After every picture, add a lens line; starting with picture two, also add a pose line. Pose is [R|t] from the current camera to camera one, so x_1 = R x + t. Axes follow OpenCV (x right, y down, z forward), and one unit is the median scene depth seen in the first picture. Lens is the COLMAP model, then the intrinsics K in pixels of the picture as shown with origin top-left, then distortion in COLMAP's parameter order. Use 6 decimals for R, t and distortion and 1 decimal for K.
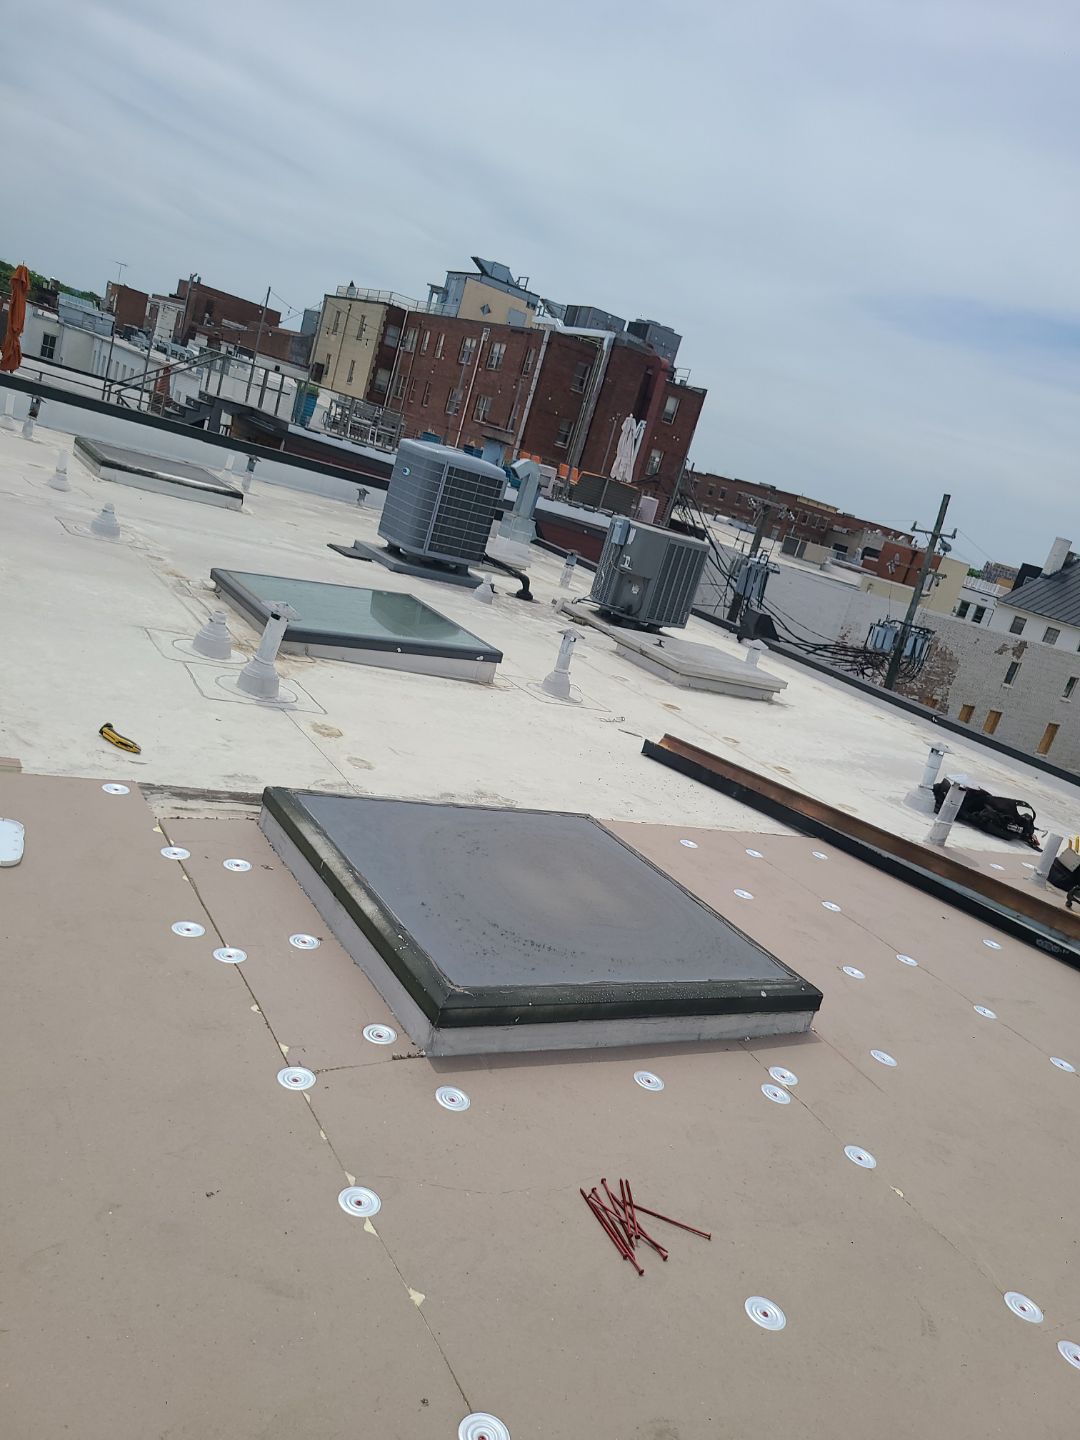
lens RADIAL K [[1088.3, 0, 447.7], [0, 1088.3, 720.5], [0, 0, 1]] dist [0.023178, -0.009922]
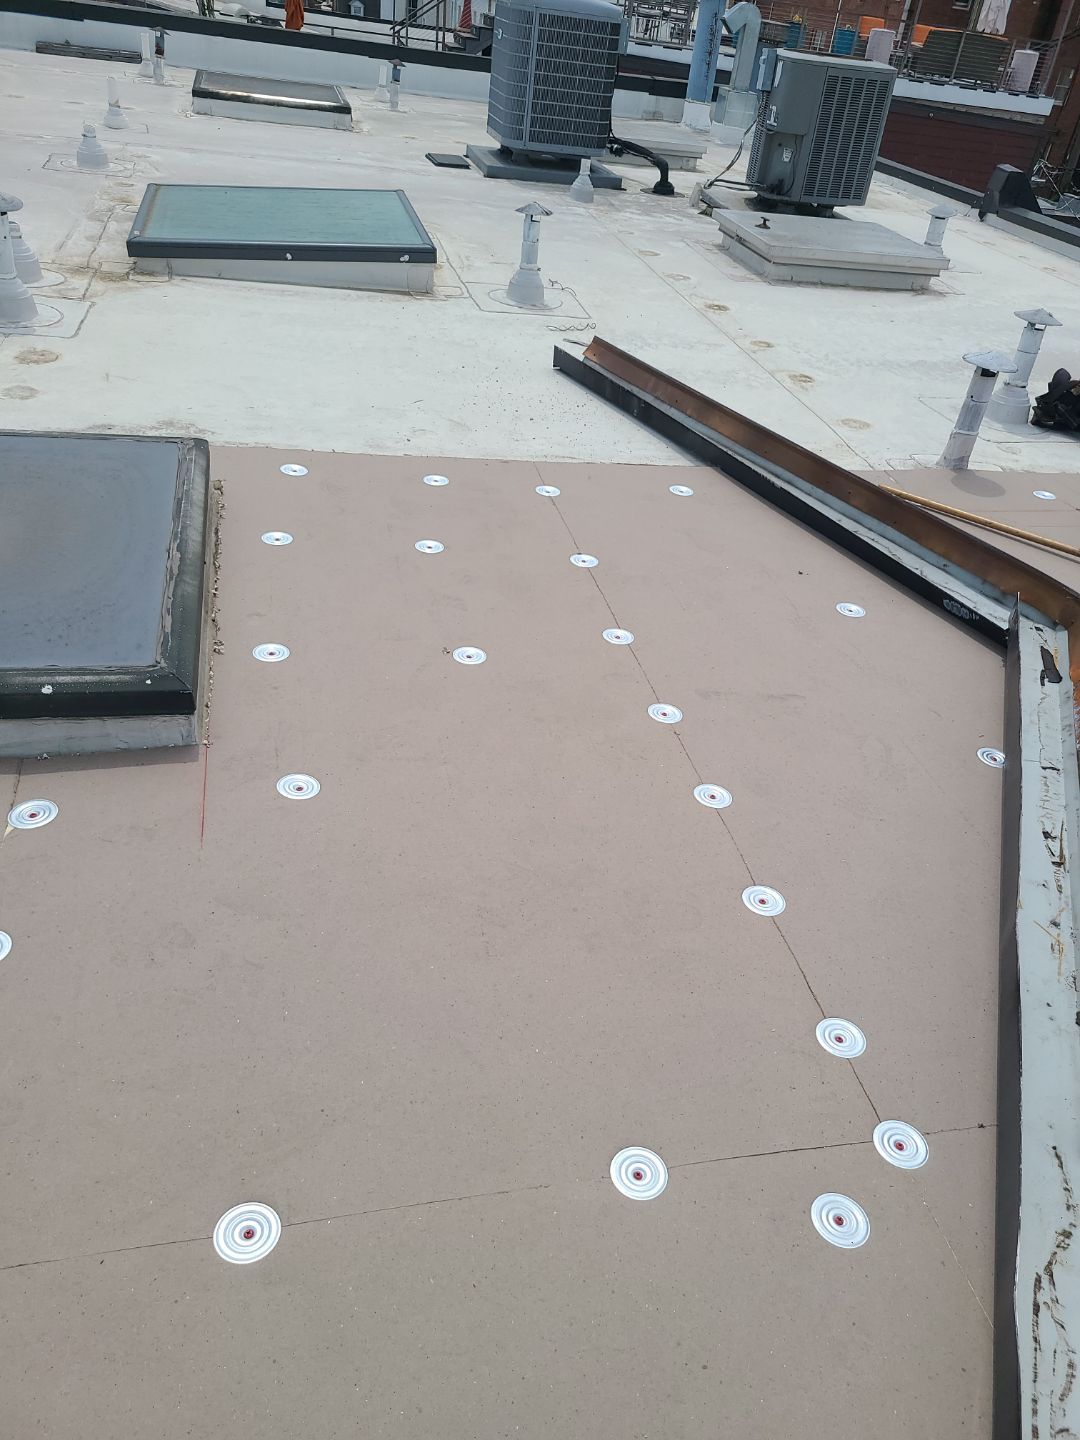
lens RADIAL K [[1046.1, 0, 540.0], [0, 1046.1, 720.0], [0, 0, 1]] dist [0.071206, -0.052297]
pose [[0.948438, 0.017564, -0.316477, 0.357495], [0.072878, 0.959629, 0.271665, 0.058337], [0.308472, -0.280721, 0.908868, 0.251818]]
